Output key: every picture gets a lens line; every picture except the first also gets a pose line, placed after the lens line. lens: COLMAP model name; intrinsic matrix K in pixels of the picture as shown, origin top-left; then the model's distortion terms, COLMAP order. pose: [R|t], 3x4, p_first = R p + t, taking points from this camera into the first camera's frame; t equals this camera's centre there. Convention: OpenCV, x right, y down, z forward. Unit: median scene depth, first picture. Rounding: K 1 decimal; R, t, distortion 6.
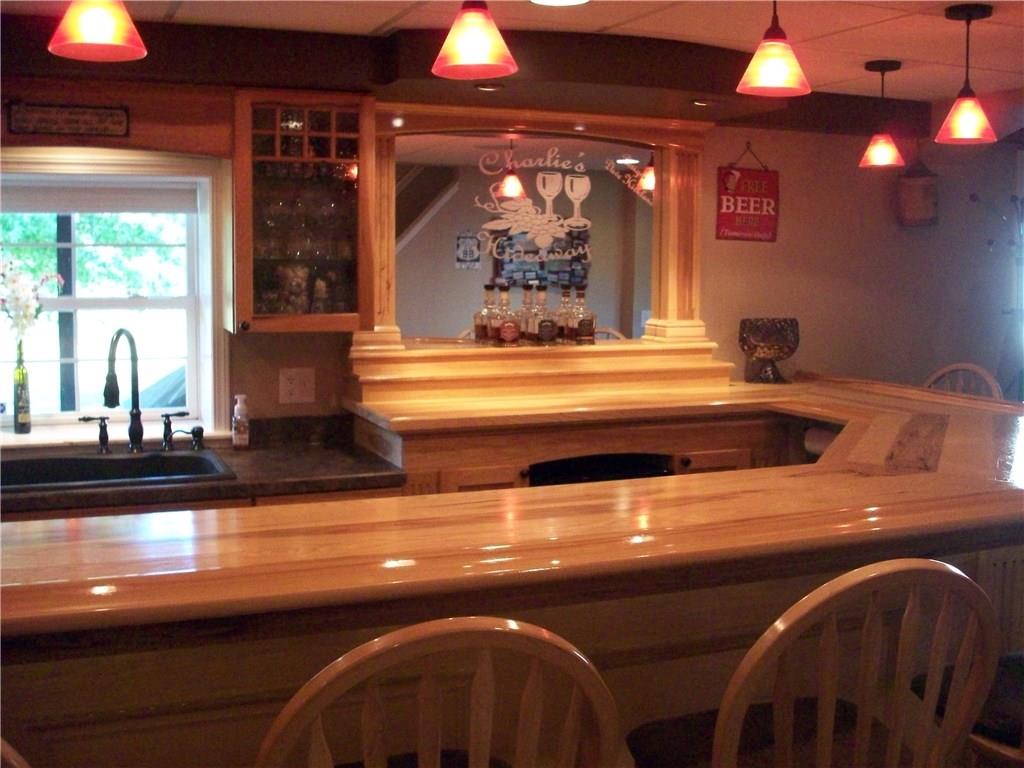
lens RADIAL K [[1153.6, 0, 512.0], [0, 1153.6, 384.0], [0, 0, 1]] dist [-0.135082, 0.052178]
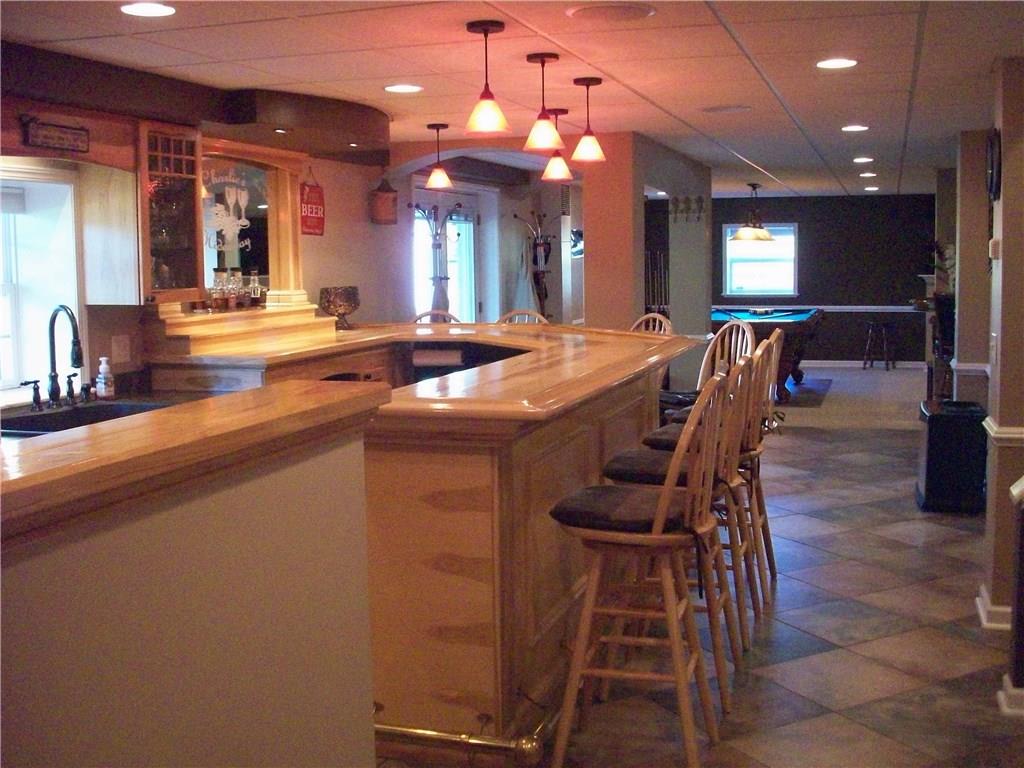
lens RADIAL K [[1153.6, 0, 512.0], [0, 1153.6, 384.0], [0, 0, 1]] dist [-0.135082, 0.052178]
pose [[0.654732, -0.098941, 0.749358, -0.815870], [0.101368, 0.993934, 0.042666, 0.028922], [-0.749033, 0.048026, 0.660789, -0.154303]]
